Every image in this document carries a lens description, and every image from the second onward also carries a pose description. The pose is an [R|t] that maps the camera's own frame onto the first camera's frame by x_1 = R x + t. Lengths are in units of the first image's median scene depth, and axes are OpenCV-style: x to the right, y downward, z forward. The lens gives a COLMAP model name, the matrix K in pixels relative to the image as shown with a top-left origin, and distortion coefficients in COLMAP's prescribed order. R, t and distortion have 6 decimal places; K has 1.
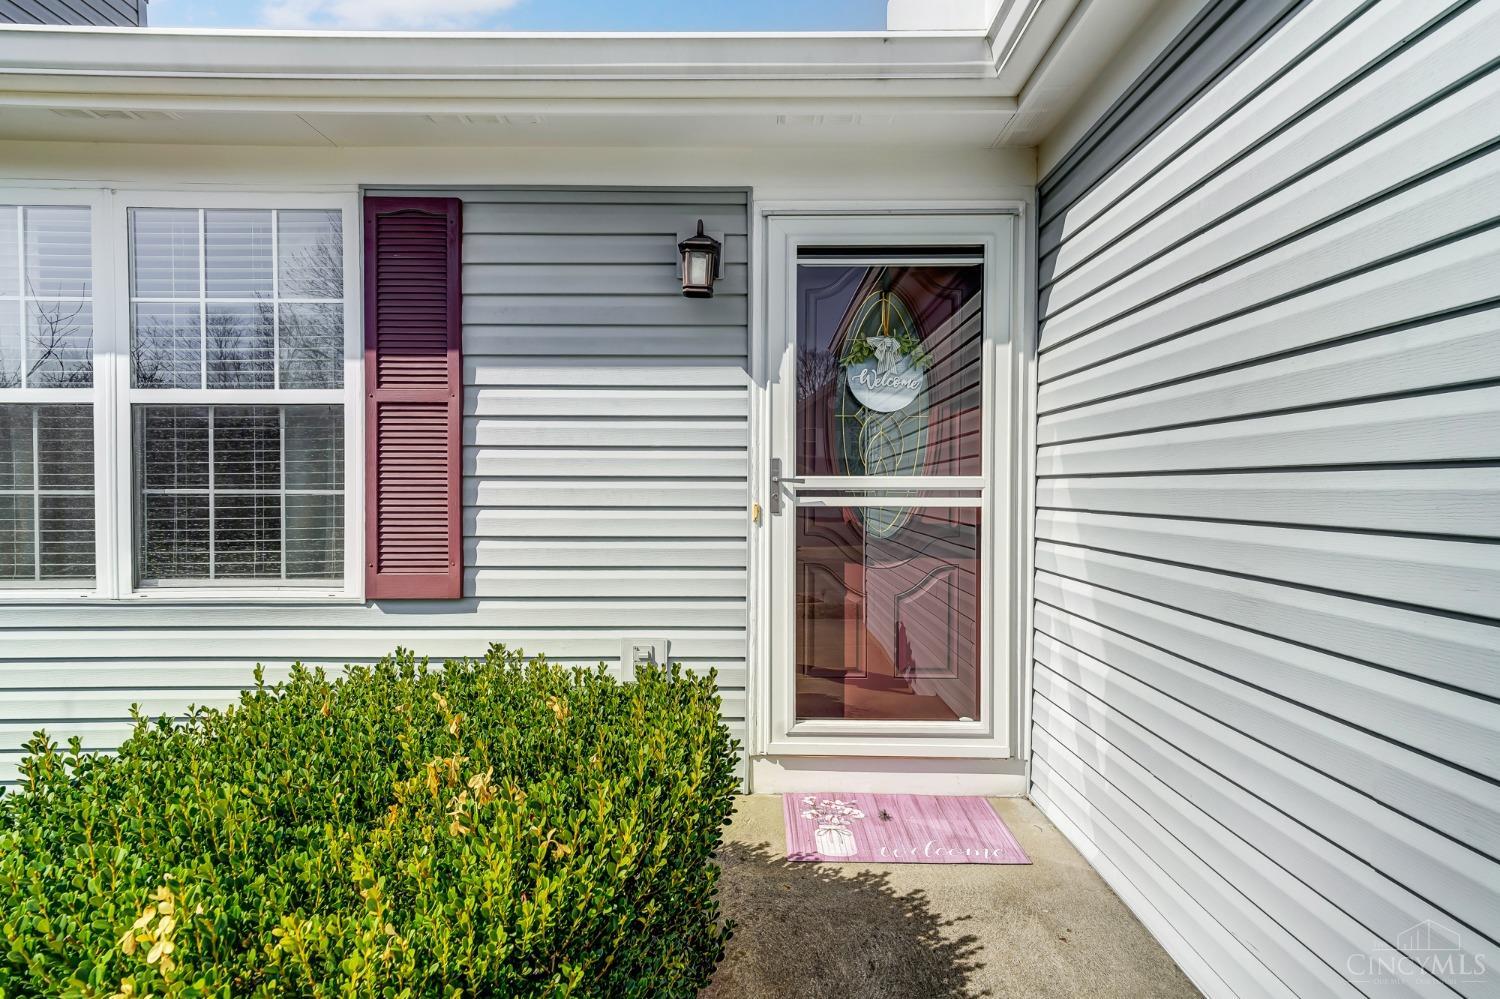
lens RADIAL K [[695.6, 0, 746.8], [0, 695.6, 494.9], [0, 0, 1]] dist [0.019395, 0.000029]
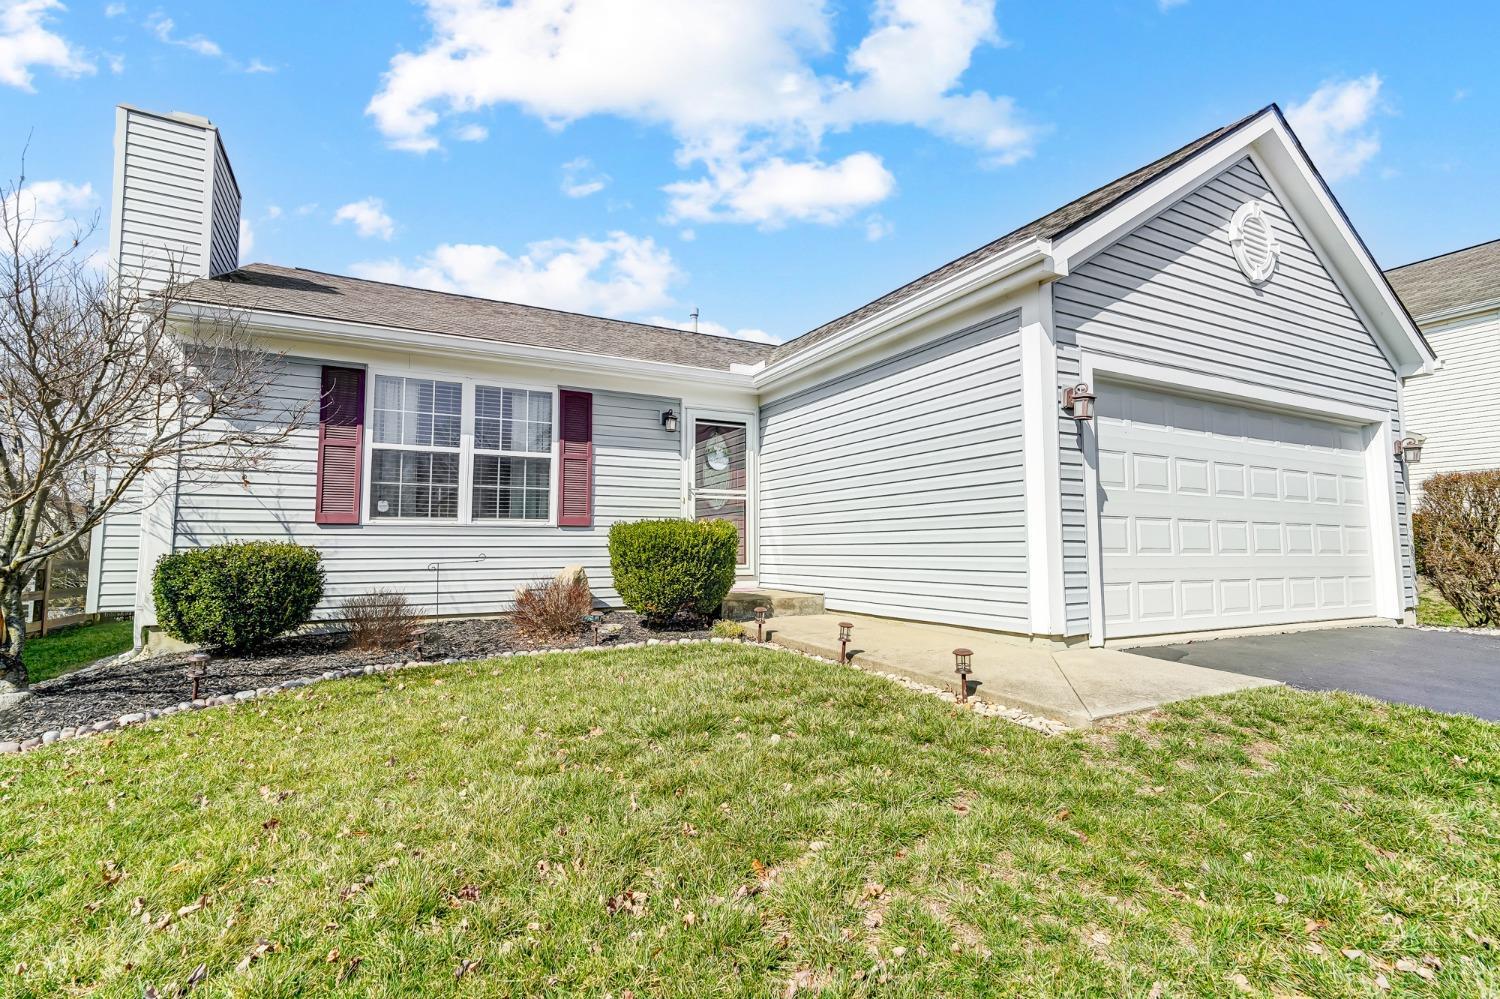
lens RADIAL K [[695.6, 0, 746.8], [0, 695.6, 494.9], [0, 0, 1]] dist [0.019395, 0.000029]
pose [[0.878433, 0.031710, 0.476813, -1.233621], [0.014901, 0.995493, -0.093657, 0.303255], [-0.477634, 0.089376, 0.874001, -1.889969]]
